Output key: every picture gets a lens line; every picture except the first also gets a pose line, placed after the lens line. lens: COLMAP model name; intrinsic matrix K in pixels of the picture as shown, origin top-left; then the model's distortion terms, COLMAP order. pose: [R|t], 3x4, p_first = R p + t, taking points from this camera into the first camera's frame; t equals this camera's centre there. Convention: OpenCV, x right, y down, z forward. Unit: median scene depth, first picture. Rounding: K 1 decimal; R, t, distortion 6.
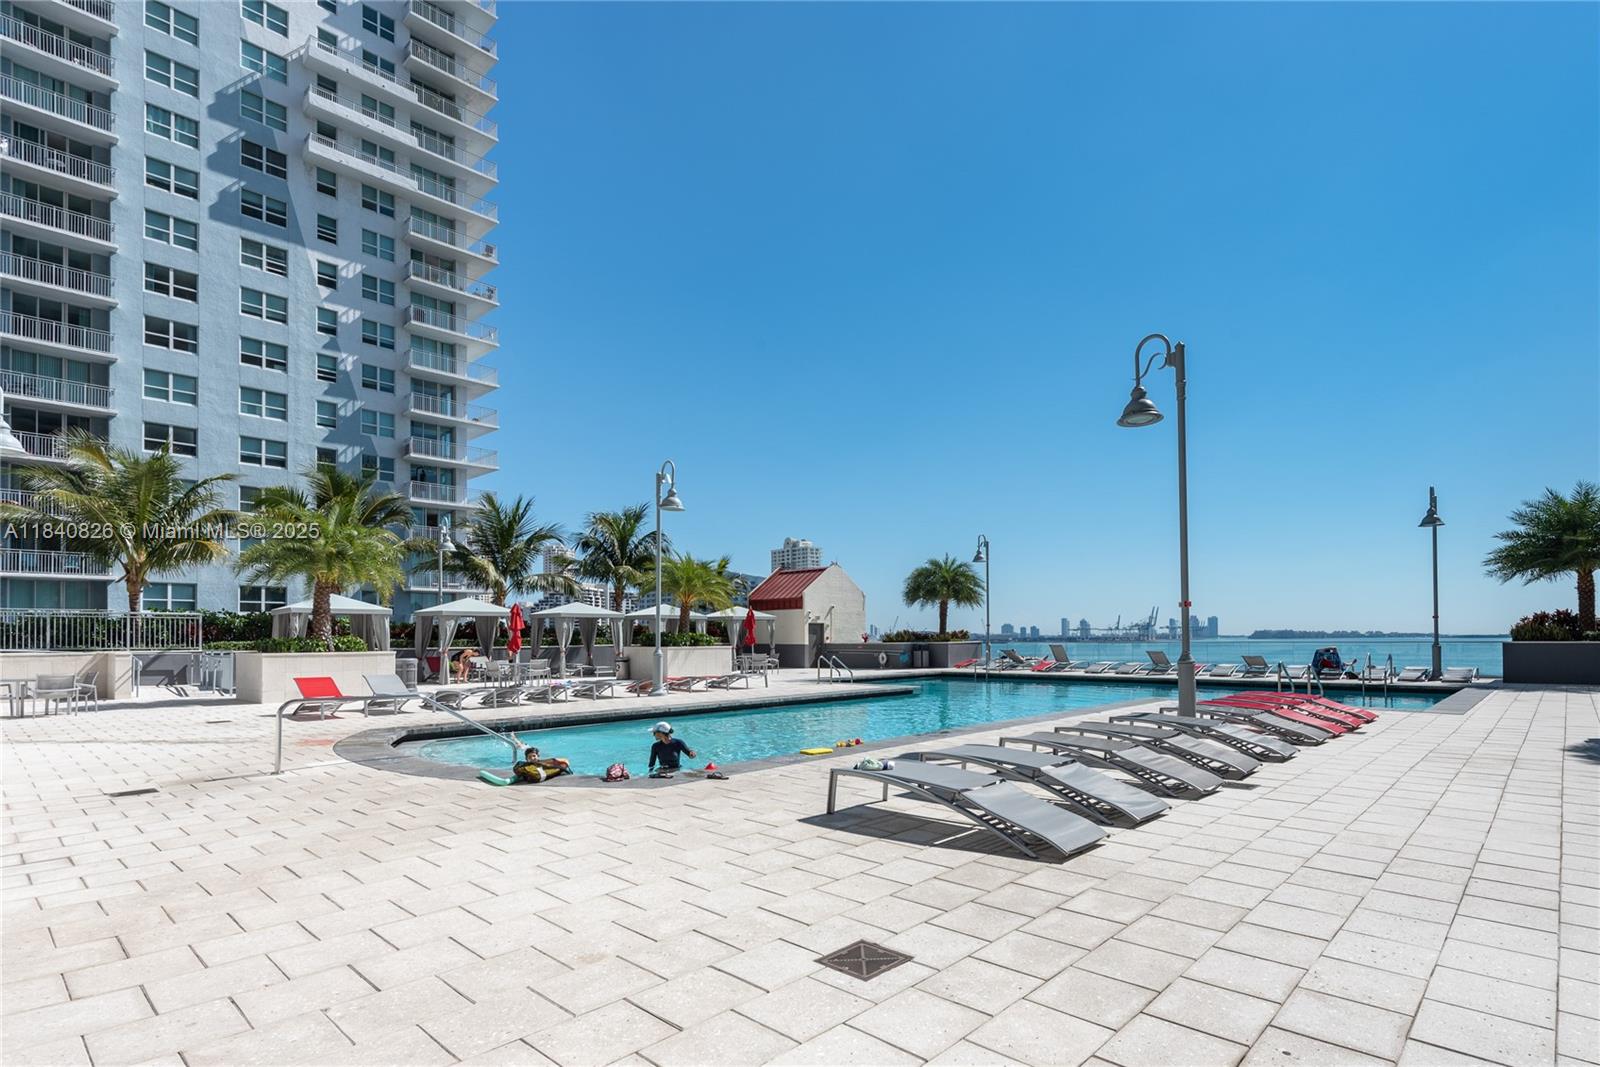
lens RADIAL K [[792.2, 0, 901.4], [0, 792.2, 642.3], [0, 0, 1]] dist [-0.001686, -0.001047]
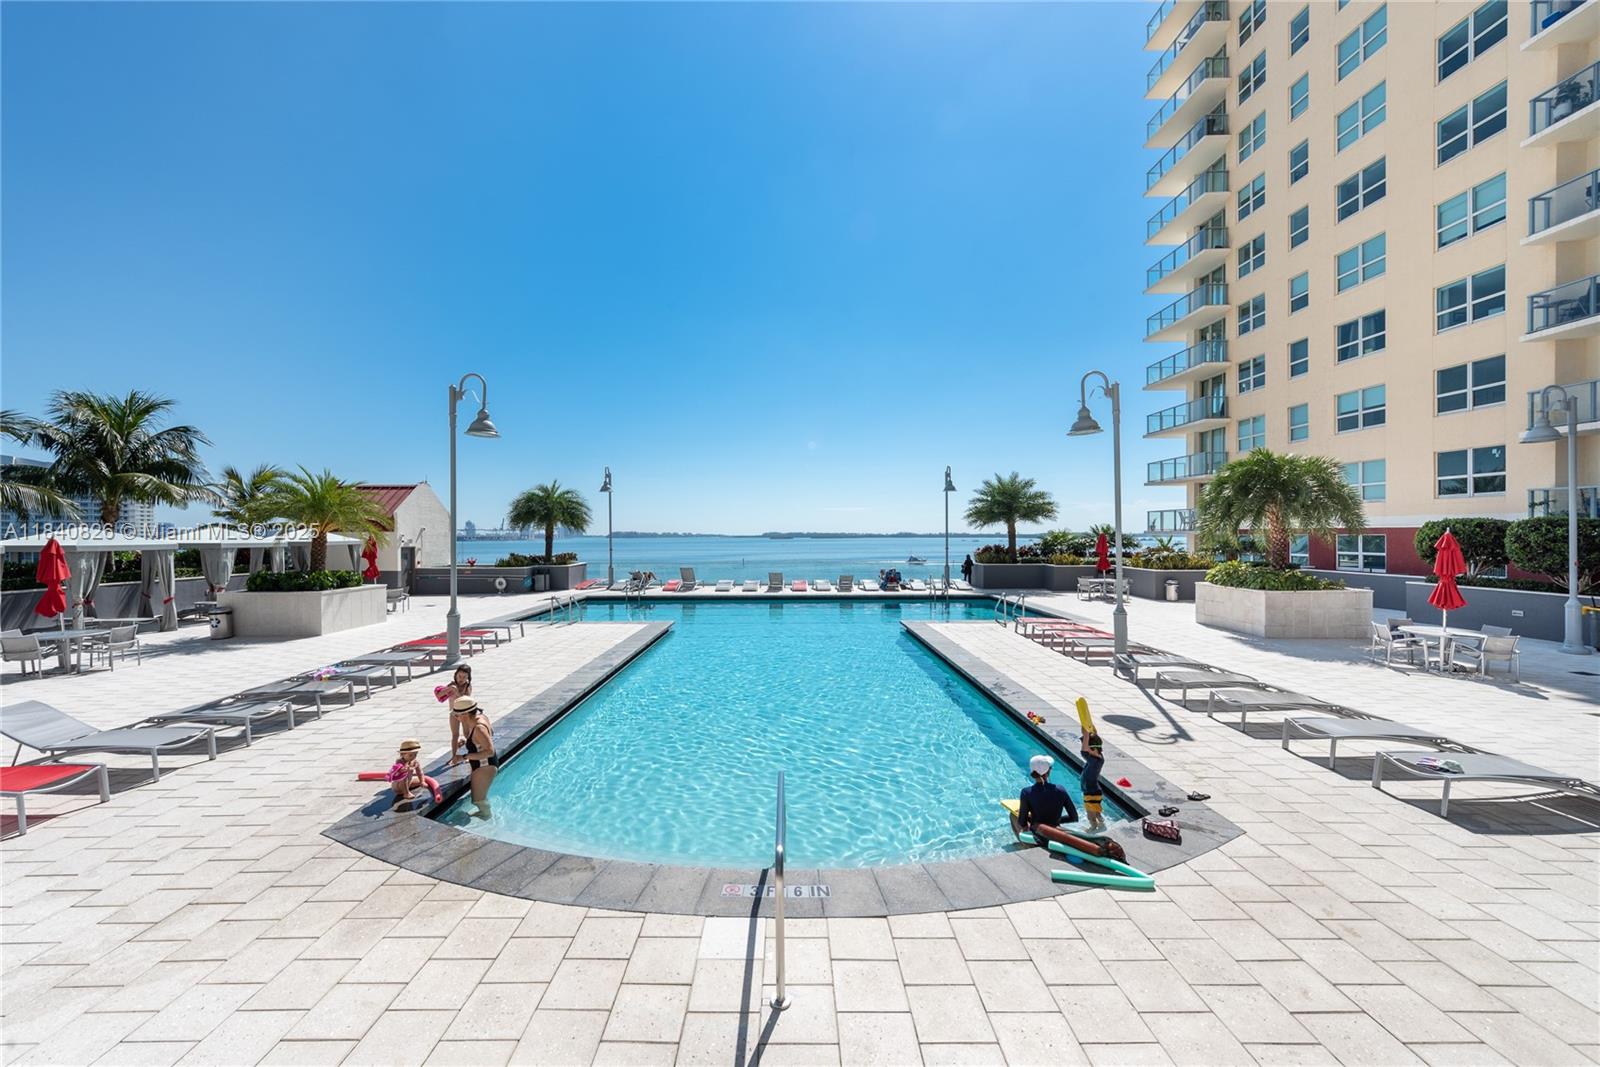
lens RADIAL K [[630.6, 0, 797.0], [0, 630.6, 537.7], [0, 0, 1]] dist [0.000768, 0.000190]
pose [[0.758780, 0.003593, 0.651337, -0.241494], [-0.000583, 0.999988, -0.004838, -0.031556], [-0.651346, 0.003291, 0.758774, 0.158156]]
